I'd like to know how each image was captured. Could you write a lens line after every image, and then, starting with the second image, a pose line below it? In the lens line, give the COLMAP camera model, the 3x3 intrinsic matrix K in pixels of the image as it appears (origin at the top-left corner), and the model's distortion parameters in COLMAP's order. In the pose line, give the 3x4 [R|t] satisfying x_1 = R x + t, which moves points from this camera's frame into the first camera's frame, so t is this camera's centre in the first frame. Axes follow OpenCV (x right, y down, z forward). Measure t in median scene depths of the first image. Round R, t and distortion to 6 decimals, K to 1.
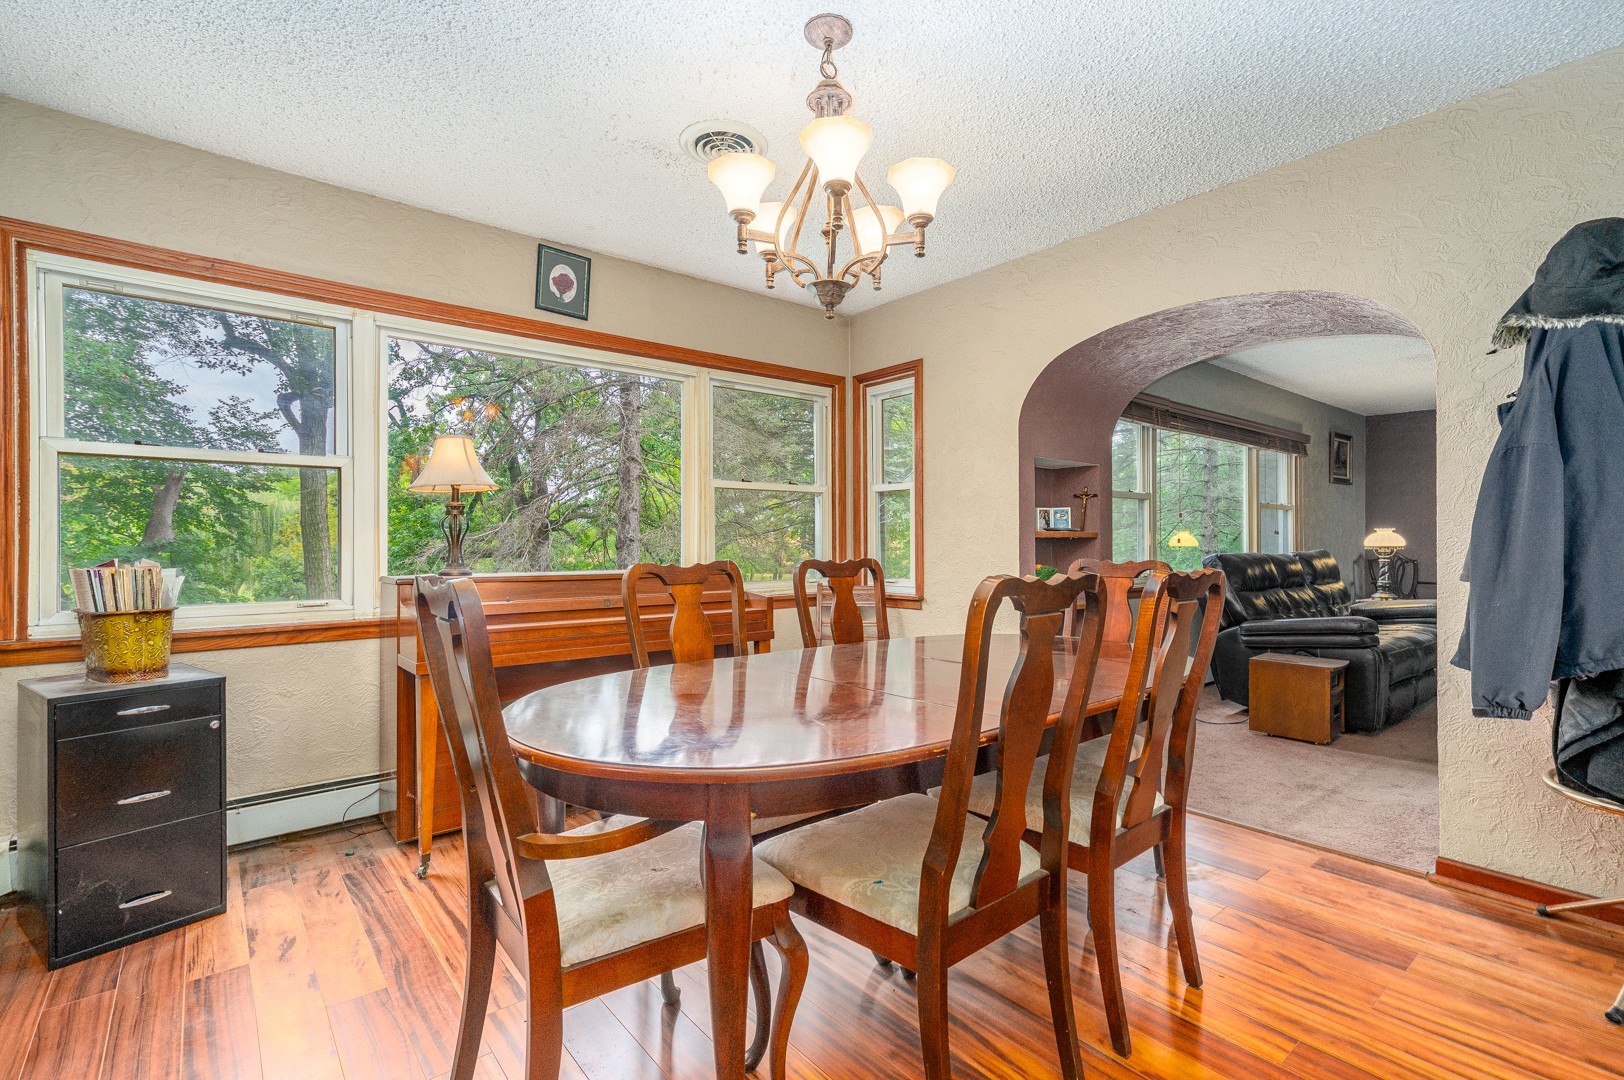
lens RADIAL K [[732.2, 0, 812.2], [0, 732.2, 545.1], [0, 0, 1]] dist [0.003010, 0.000620]
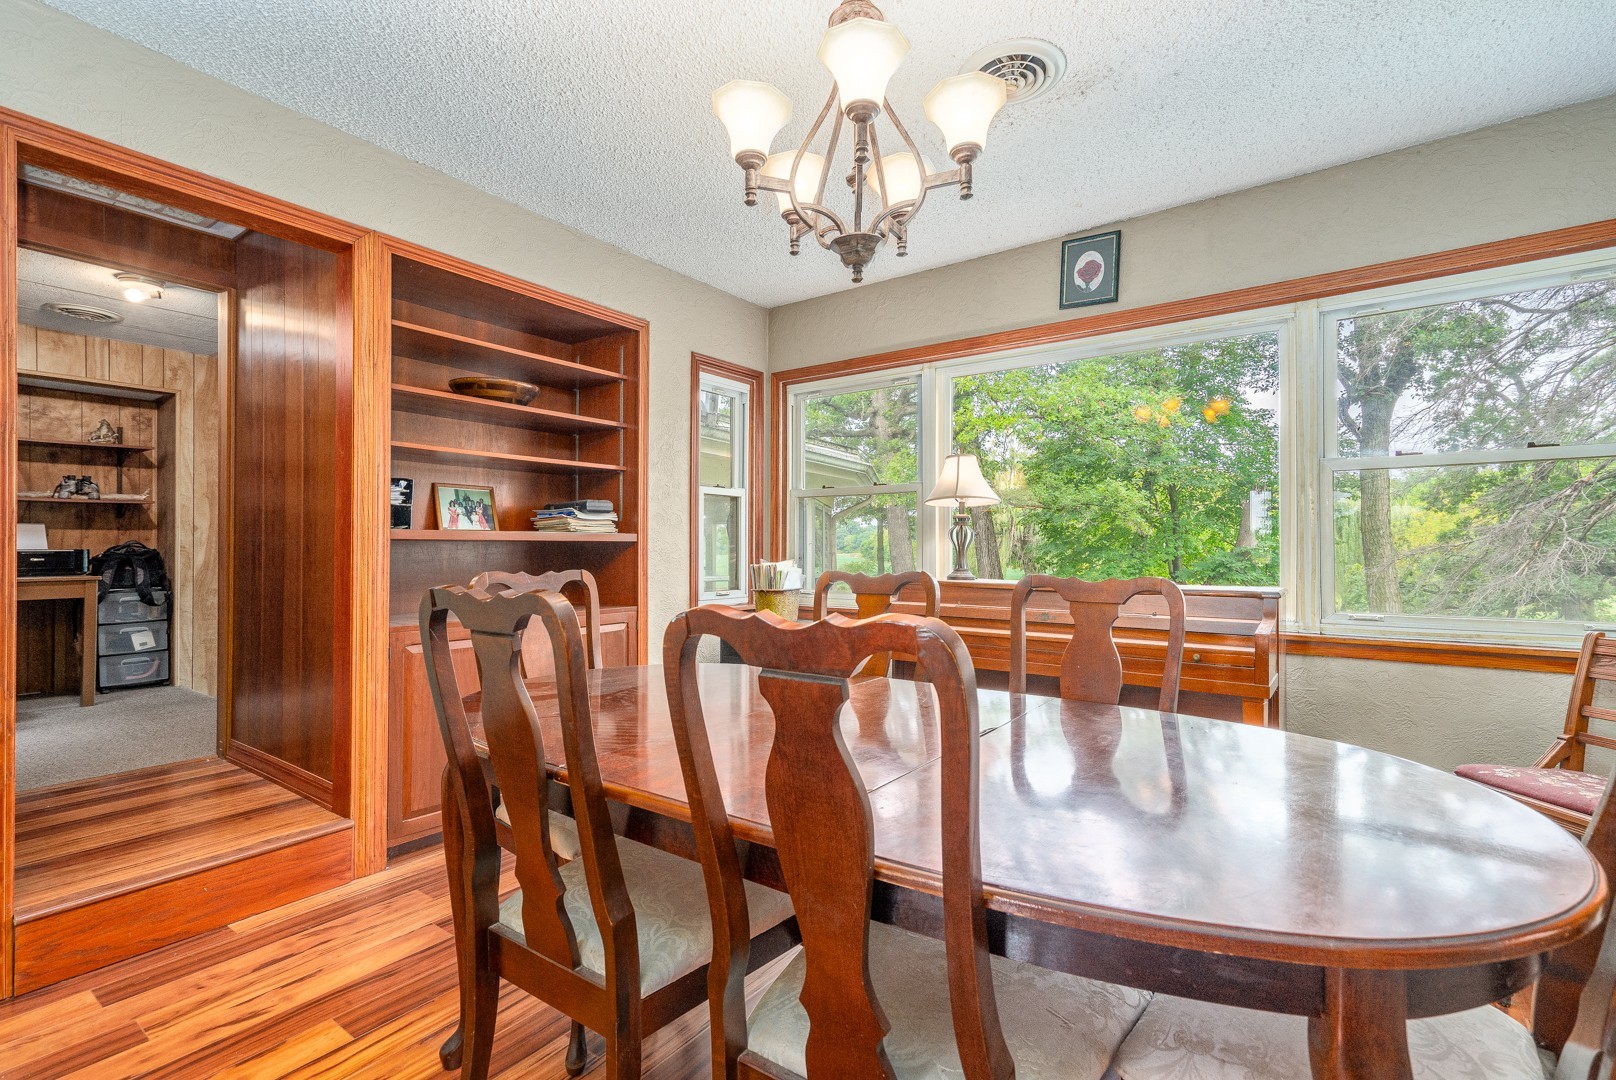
lens RADIAL K [[728.6, 0, 808.2], [0, 728.6, 545.0], [0, 0, 1]] dist [0.003010, 0.000620]
pose [[0.247065, -0.001024, -0.968998, 0.476489], [-0.007725, 0.999966, -0.003027, -0.005432], [0.968968, 0.008234, 0.247049, 0.439204]]
